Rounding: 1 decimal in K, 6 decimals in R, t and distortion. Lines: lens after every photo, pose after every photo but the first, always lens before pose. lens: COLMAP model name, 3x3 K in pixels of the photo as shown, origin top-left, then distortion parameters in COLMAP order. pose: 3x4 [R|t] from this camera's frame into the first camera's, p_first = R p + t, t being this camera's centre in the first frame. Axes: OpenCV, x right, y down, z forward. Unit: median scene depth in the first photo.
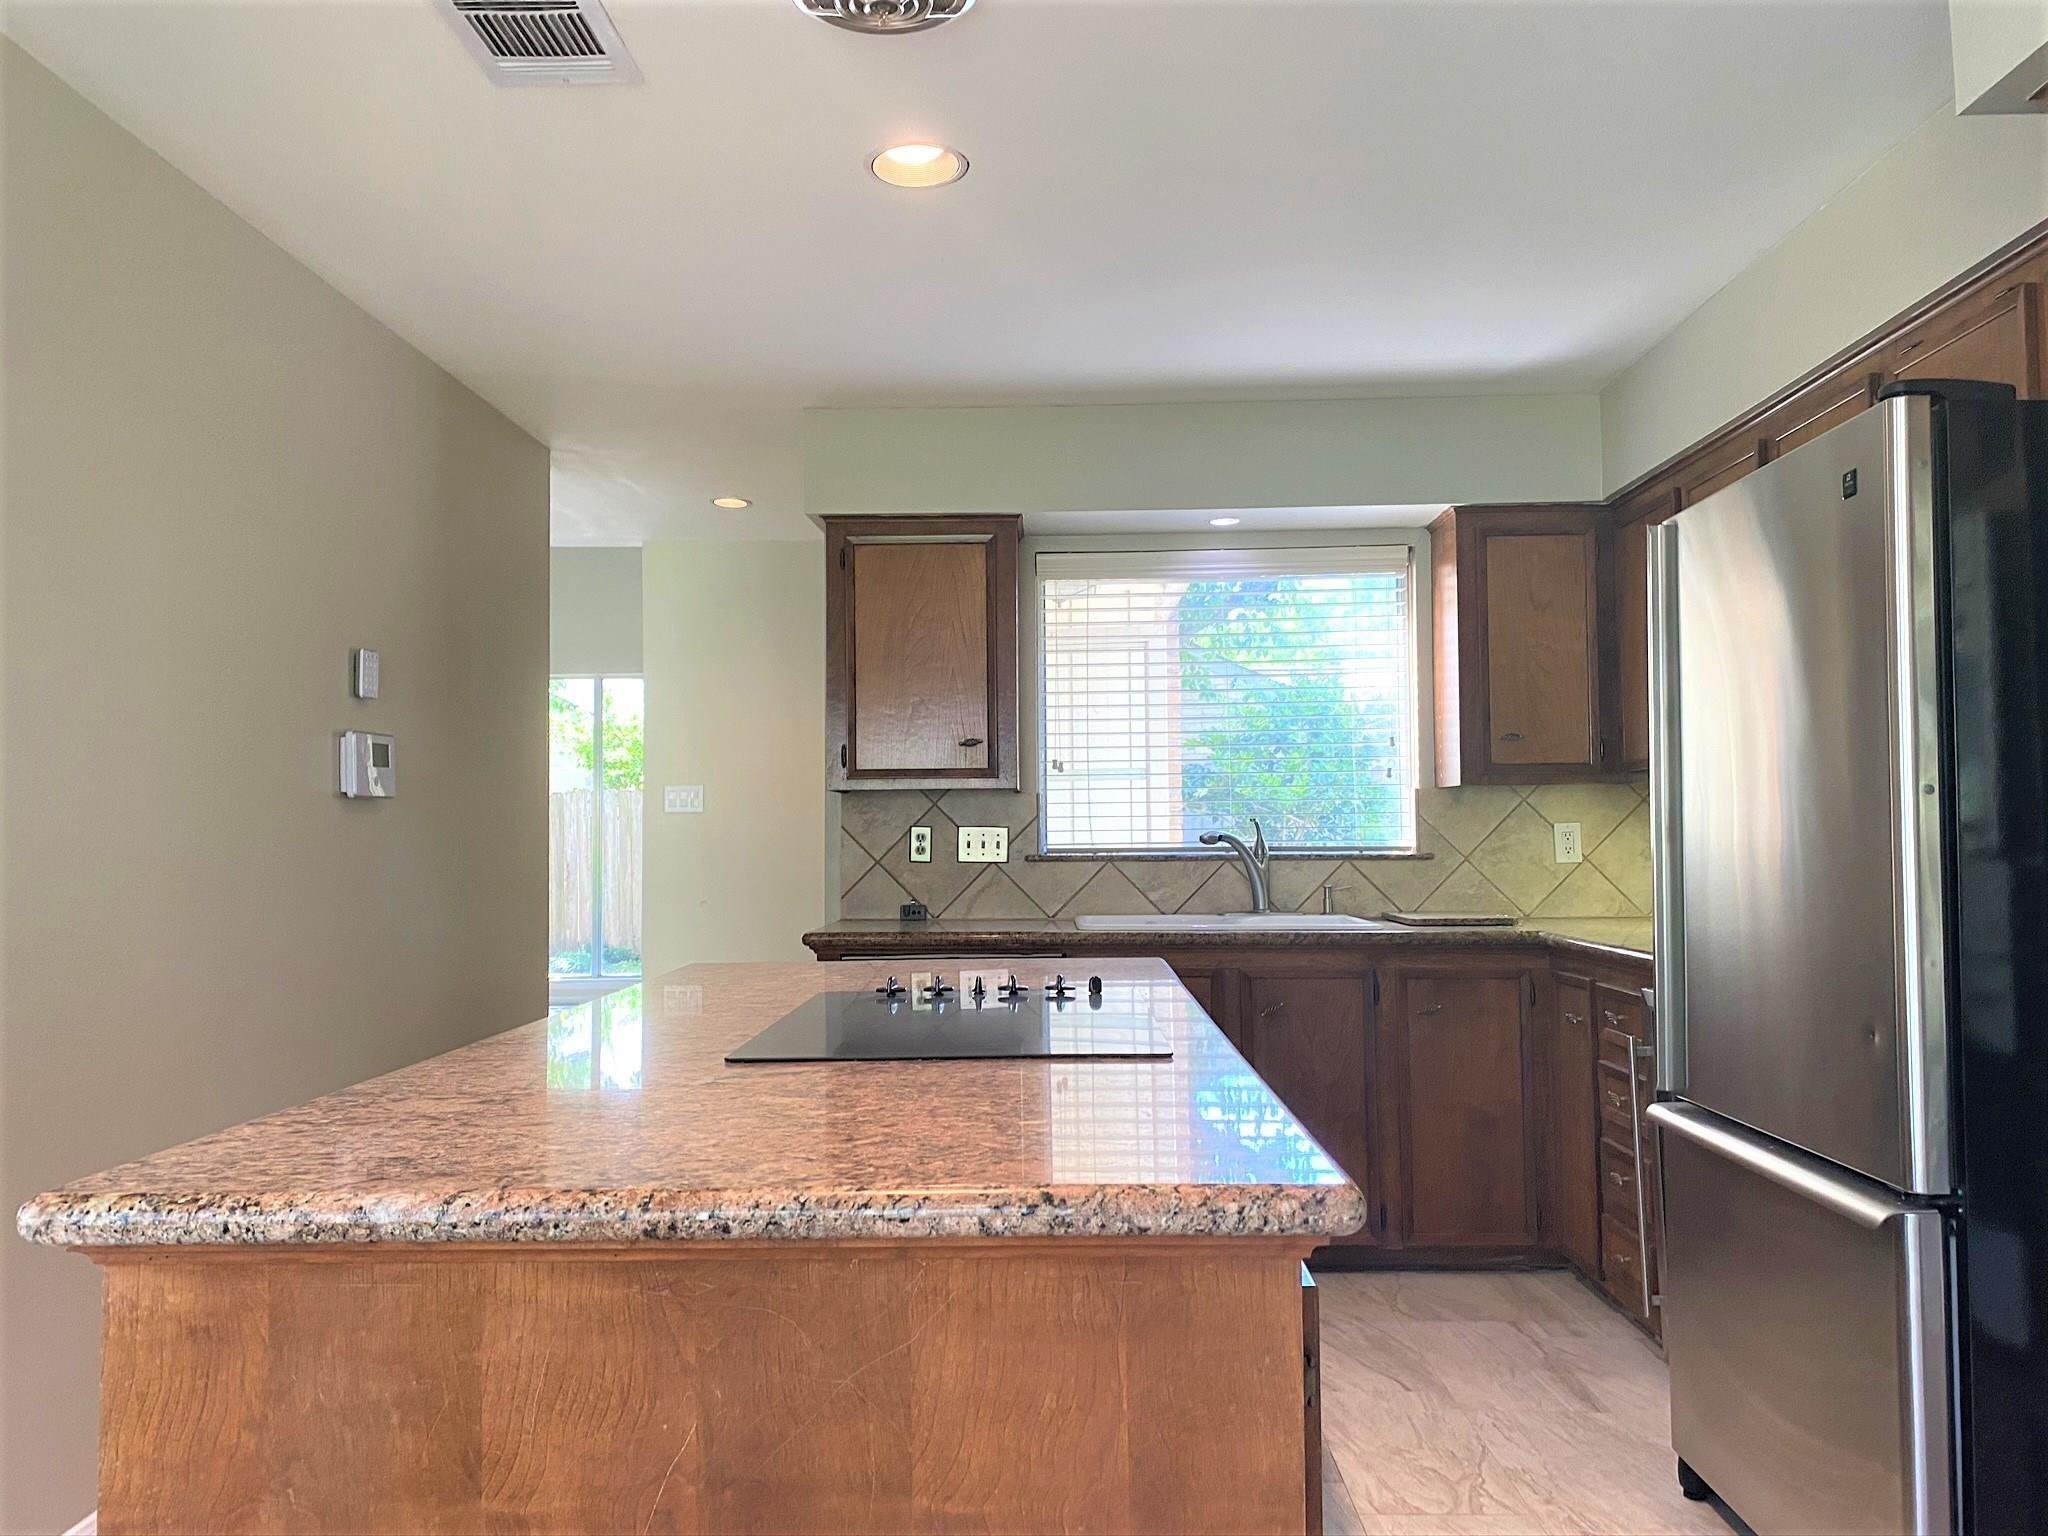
lens RADIAL K [[1549.8, 0, 1023.1], [0, 1549.8, 777.3], [0, 0, 1]] dist [0.045752, -0.051295]
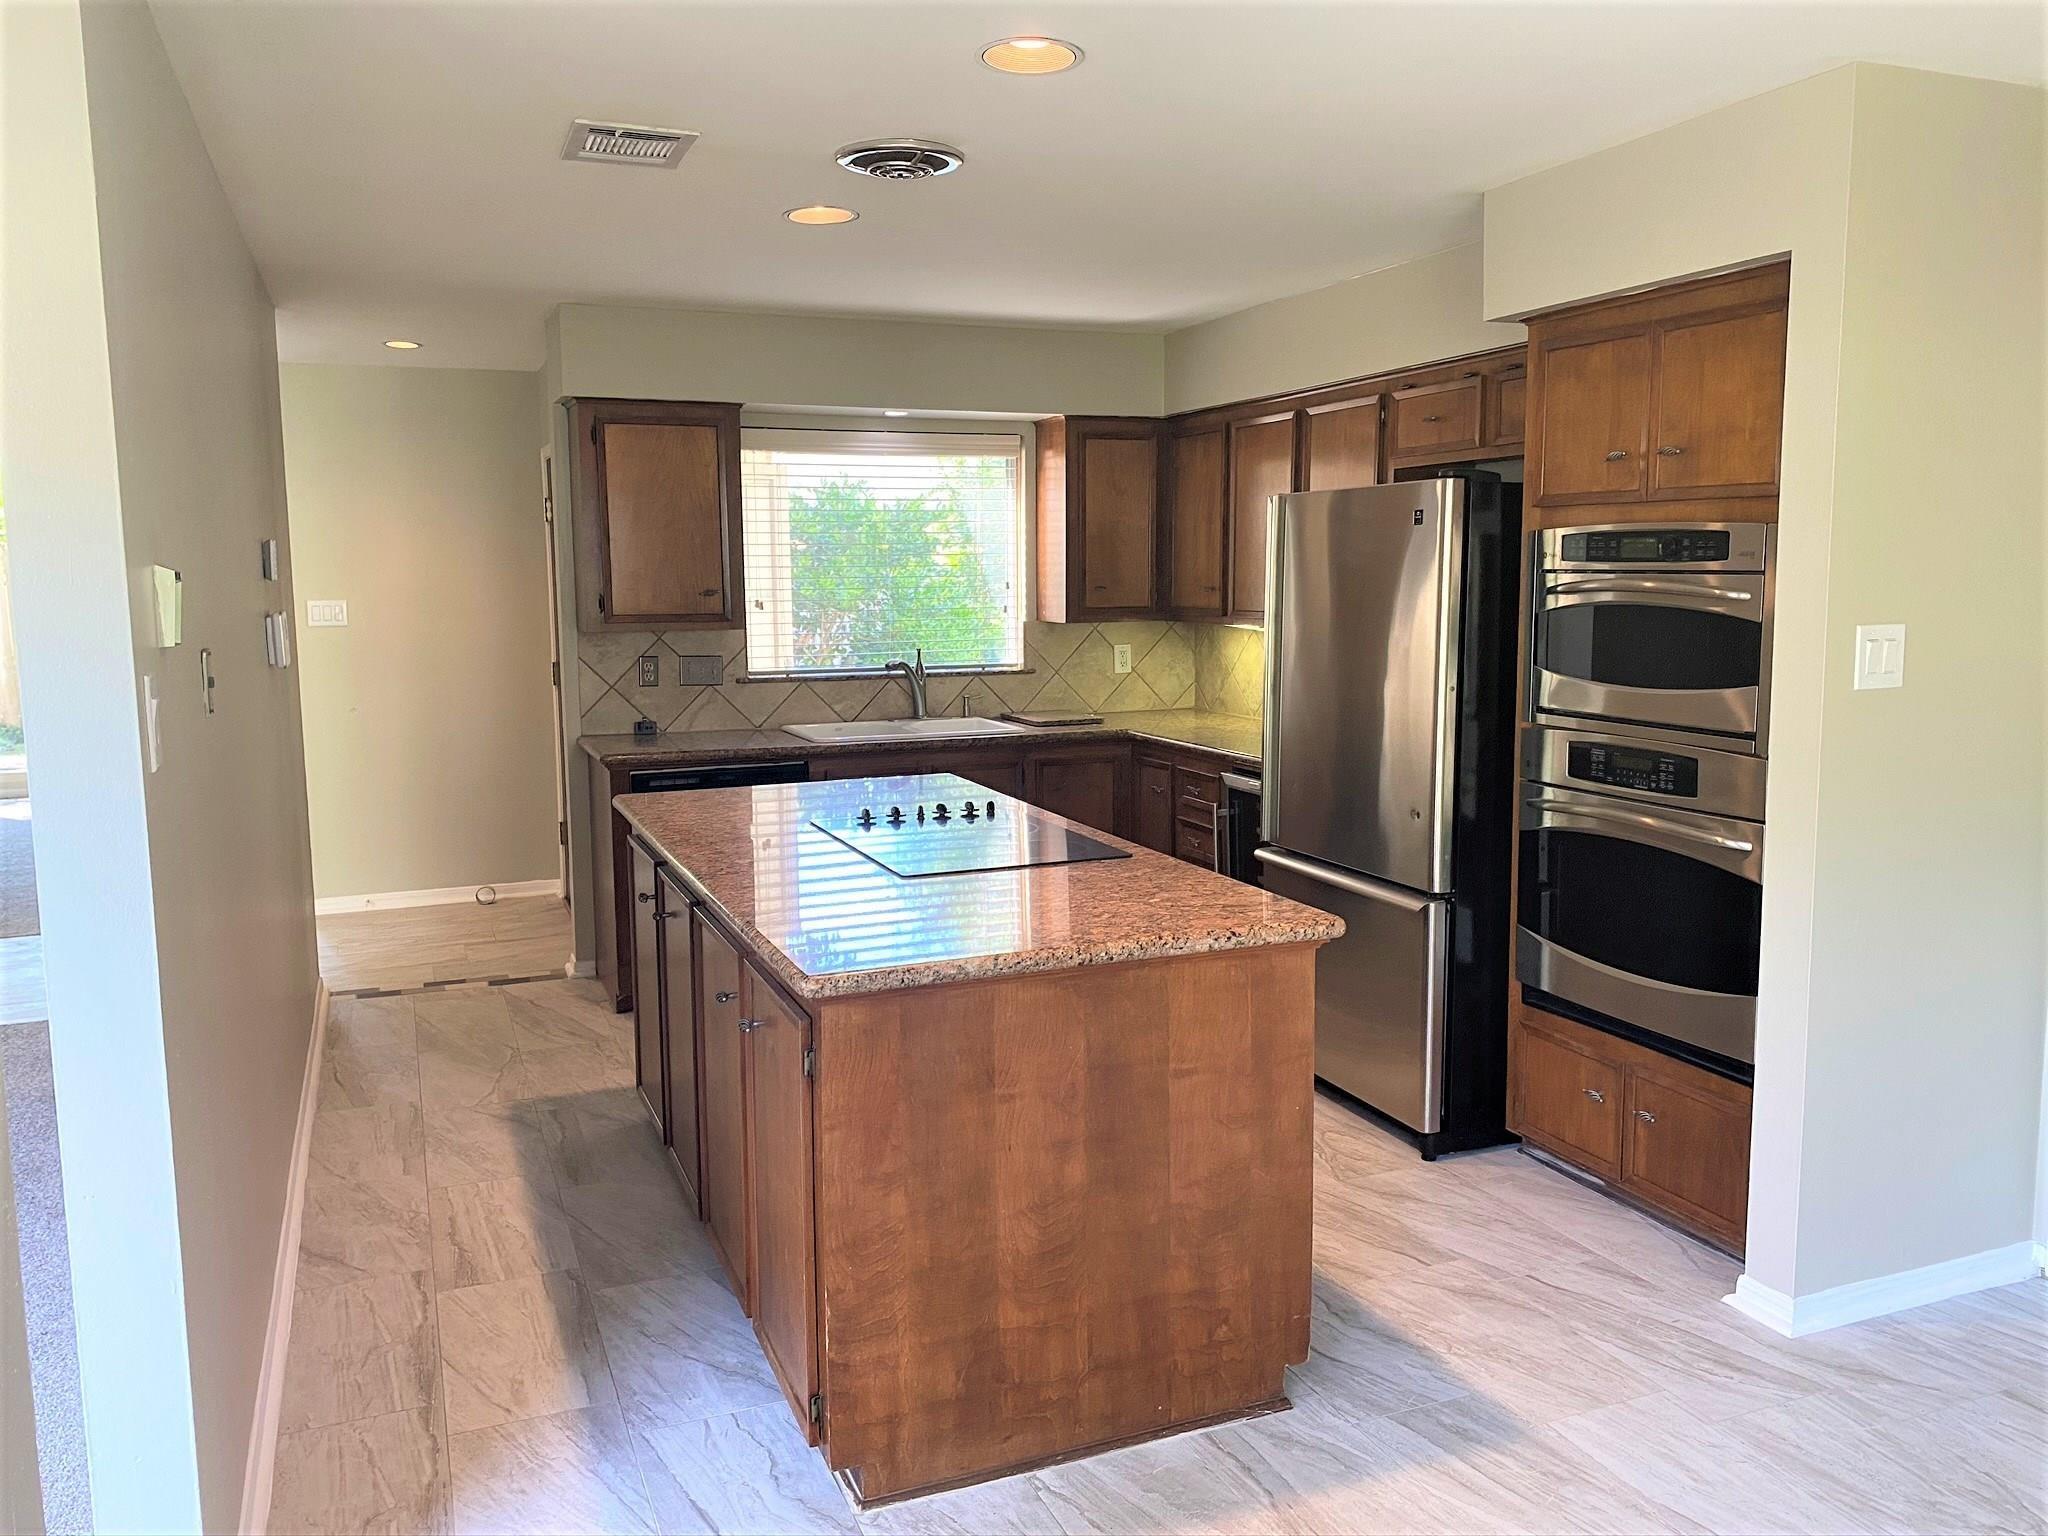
lens RADIAL K [[1549.8, 0, 1023.1], [0, 1549.8, 753.7], [0, 0, 1]] dist [0.045752, -0.051295]
pose [[0.916478, -0.045844, 0.397451, -0.302453], [-0.016657, 0.988180, 0.152390, -0.088383], [-0.399739, -0.146282, 0.904881, -0.241212]]
